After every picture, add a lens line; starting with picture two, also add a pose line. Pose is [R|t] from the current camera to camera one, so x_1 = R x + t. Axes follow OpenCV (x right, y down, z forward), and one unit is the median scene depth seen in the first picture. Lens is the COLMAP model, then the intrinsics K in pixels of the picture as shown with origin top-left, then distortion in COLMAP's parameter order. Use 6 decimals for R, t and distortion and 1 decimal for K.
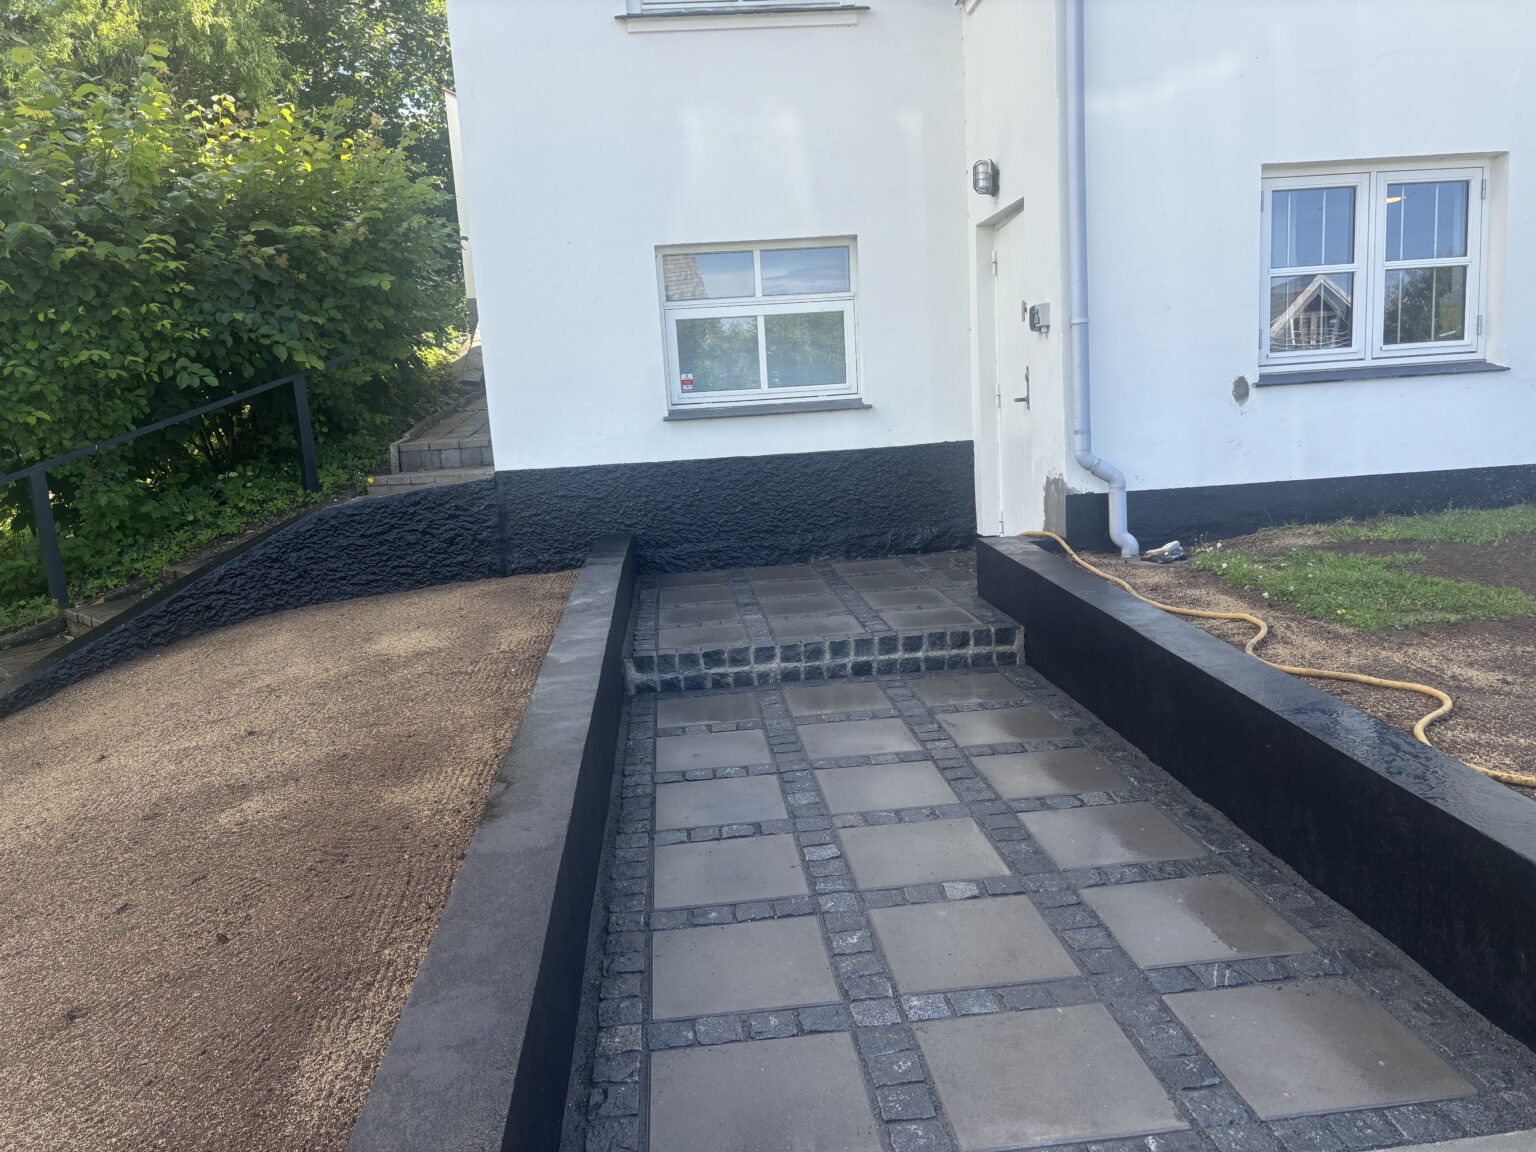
lens RADIAL K [[1167.4, 0, 768.0], [0, 1167.4, 576.0], [0, 0, 1]] dist [0.107158, -0.120201]
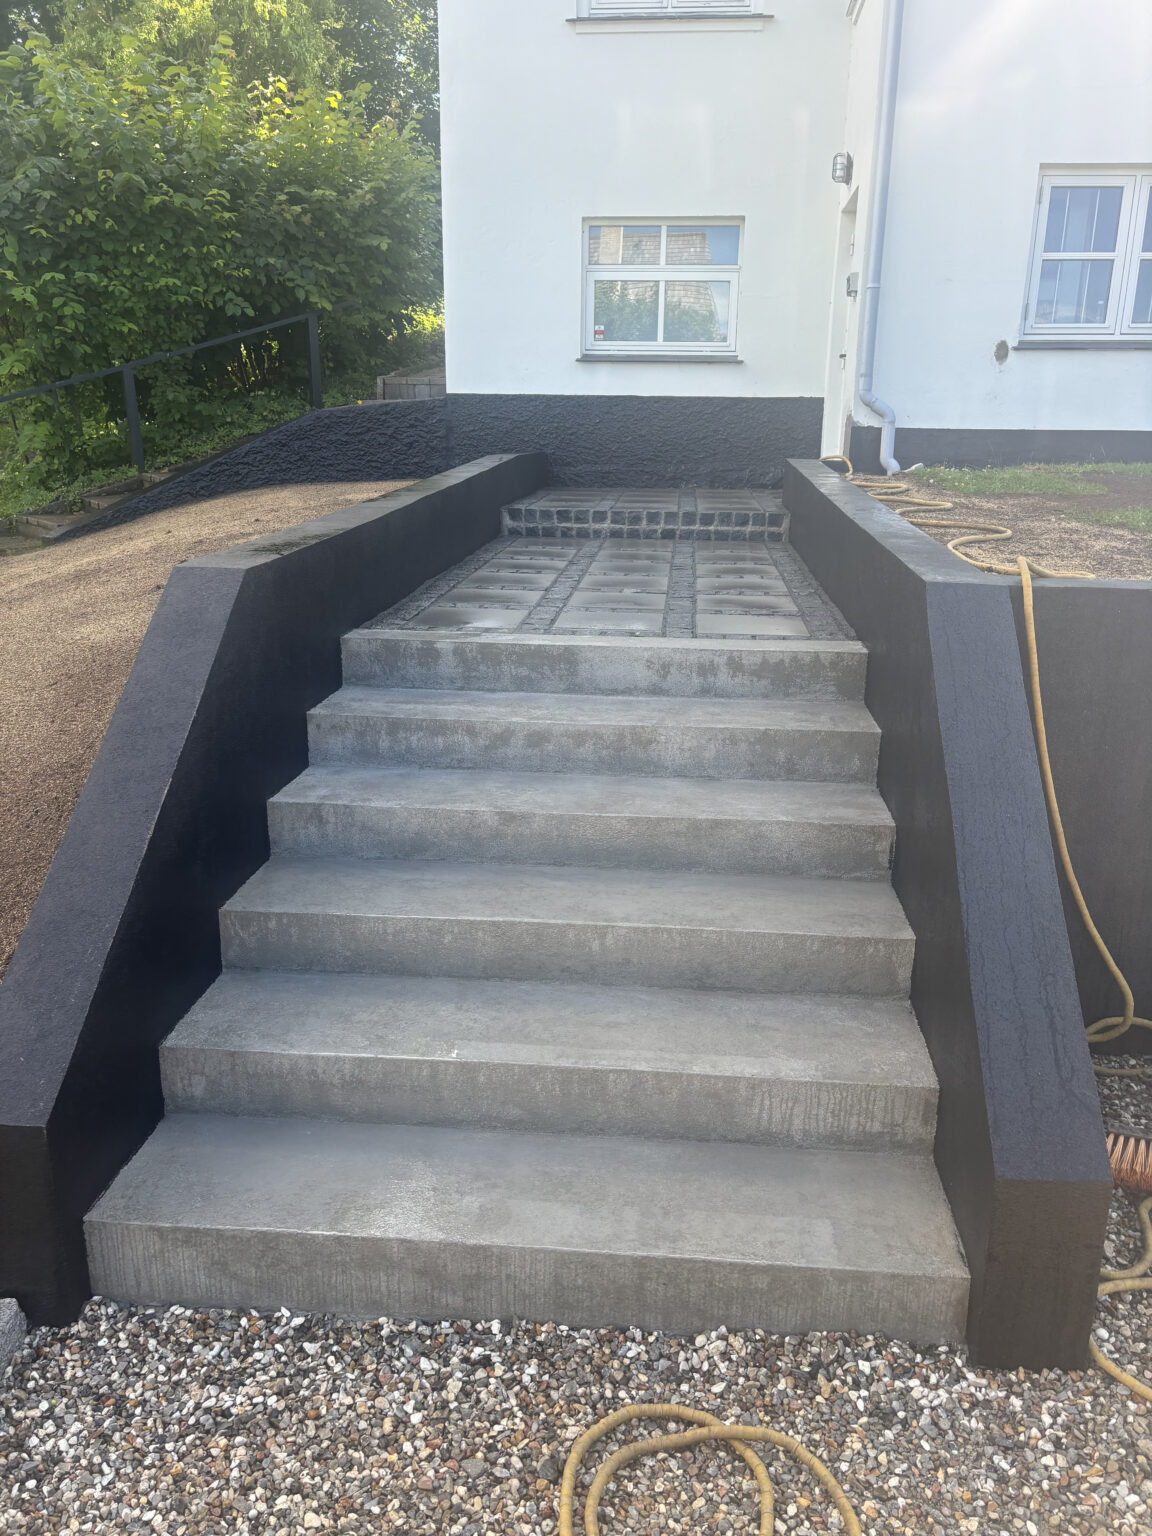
lens RADIAL K [[1172.9, 0, 576.0], [0, 1172.9, 768.0], [0, 0, 1]] dist [0.056811, -0.034103]
pose [[0.981042, 0.120665, -0.151643, 0.154446], [-0.099307, 0.984973, 0.141303, 0.117778], [0.166415, -0.123565, 0.978283, -0.301333]]
